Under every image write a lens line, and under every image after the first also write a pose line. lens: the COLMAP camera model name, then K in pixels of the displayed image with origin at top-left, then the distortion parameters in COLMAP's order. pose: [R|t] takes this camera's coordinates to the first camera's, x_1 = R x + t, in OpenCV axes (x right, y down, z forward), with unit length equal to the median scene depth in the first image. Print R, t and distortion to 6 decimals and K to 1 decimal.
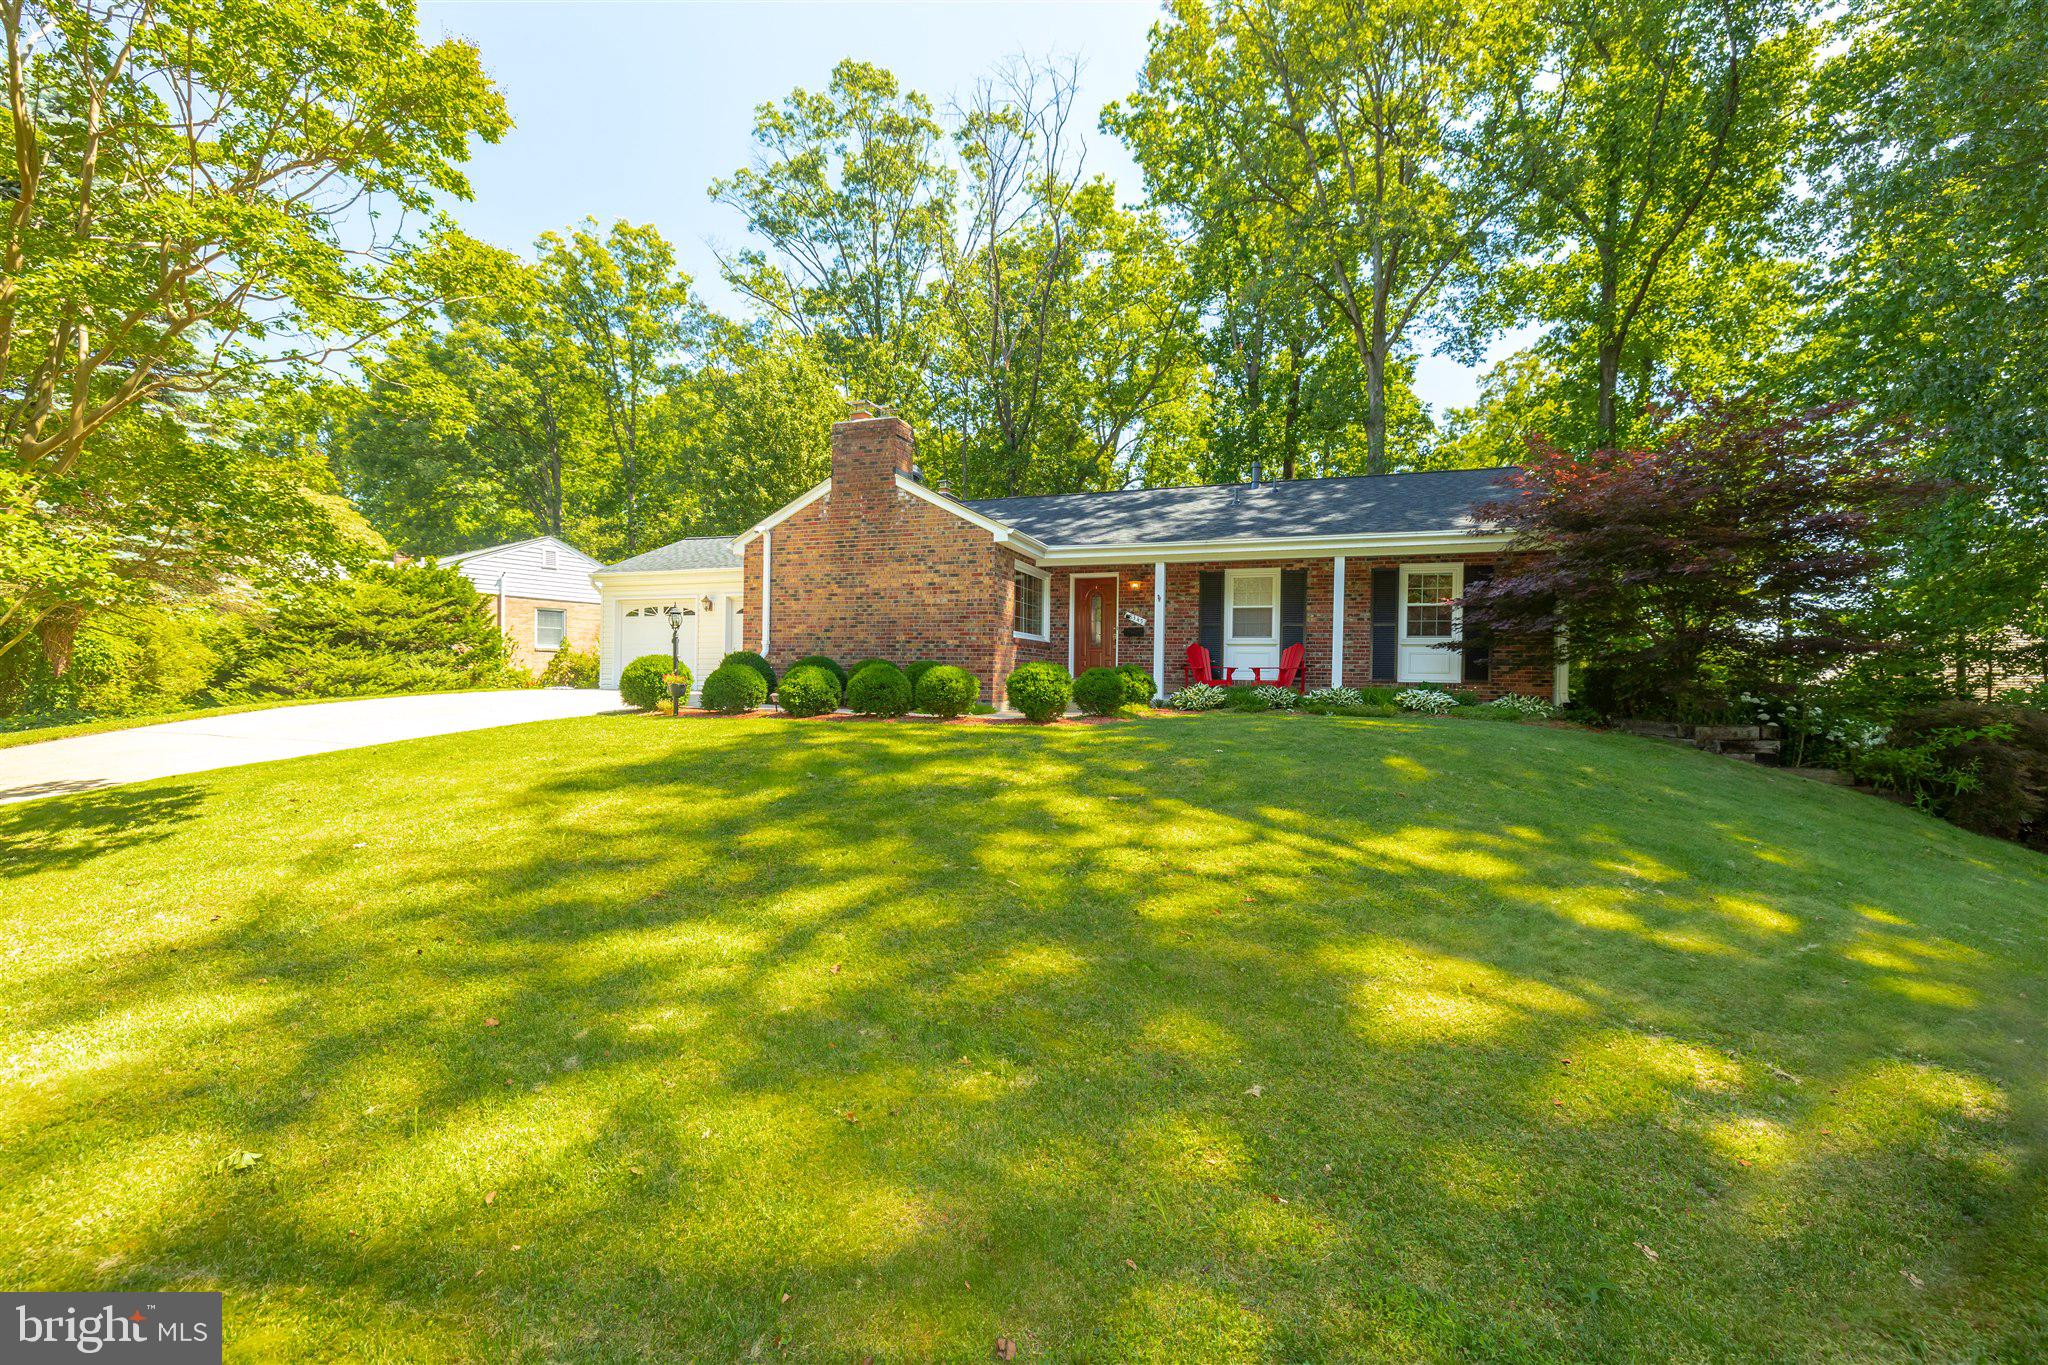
lens RADIAL K [[821.3, 0, 1026.4], [0, 821.3, 700.0], [0, 0, 1]] dist [-0.024731, 0.000016]
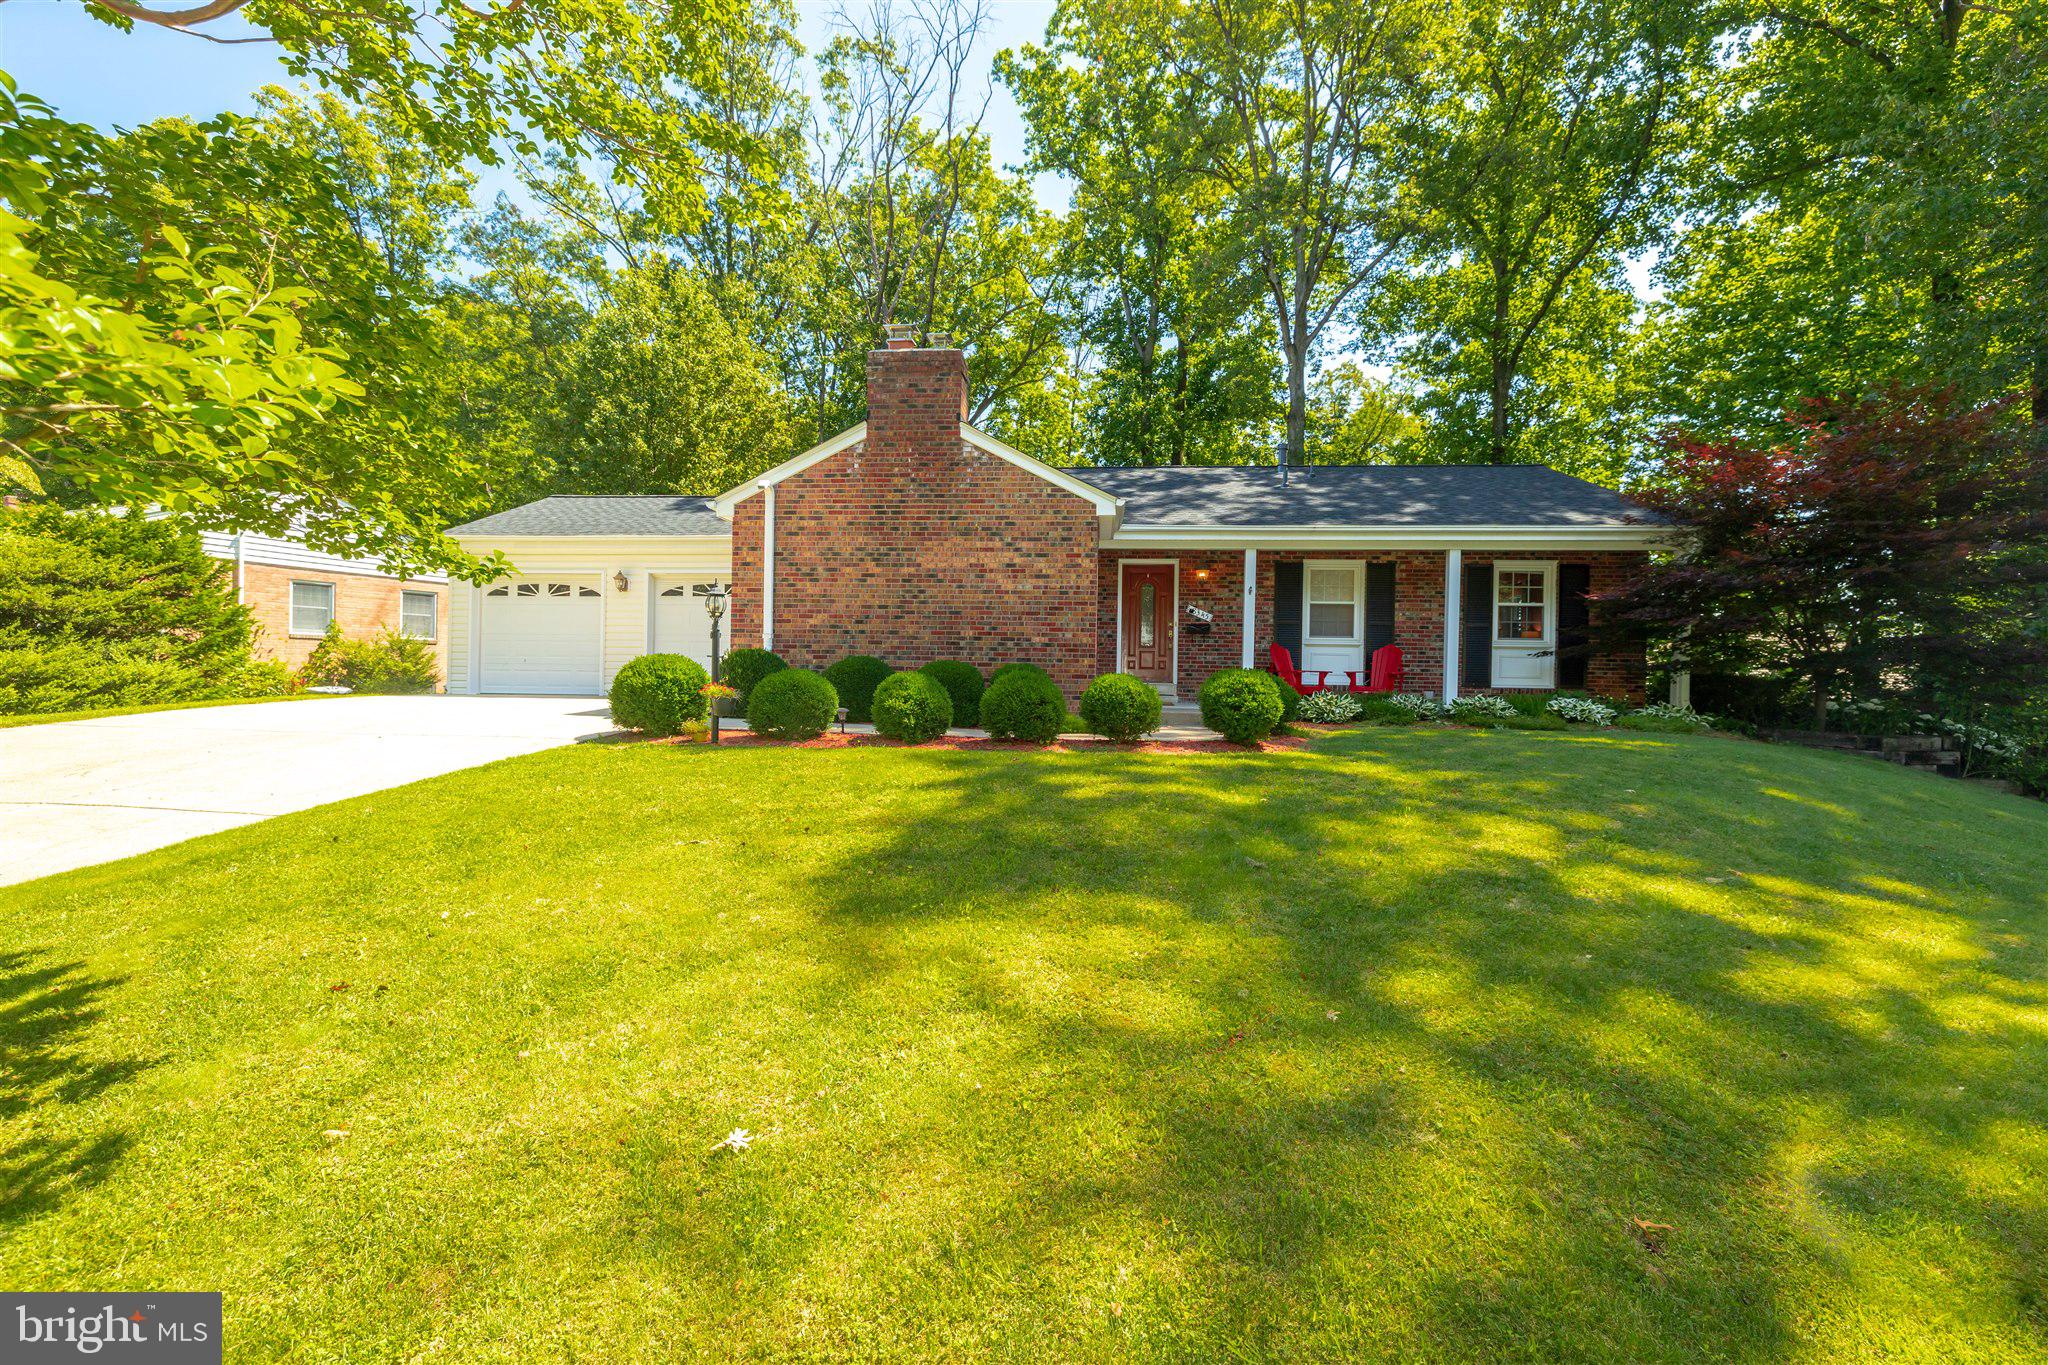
lens RADIAL K [[850.0, 0, 1033.3], [0, 850.0, 683.3], [0, 0, 1]] dist [-0.011759, 0.000020]
pose [[0.968645, -0.001435, 0.248446, -0.192710], [0.003989, 0.999944, -0.009779, -0.012670], [-0.248418, 0.010464, 0.968596, 0.130808]]
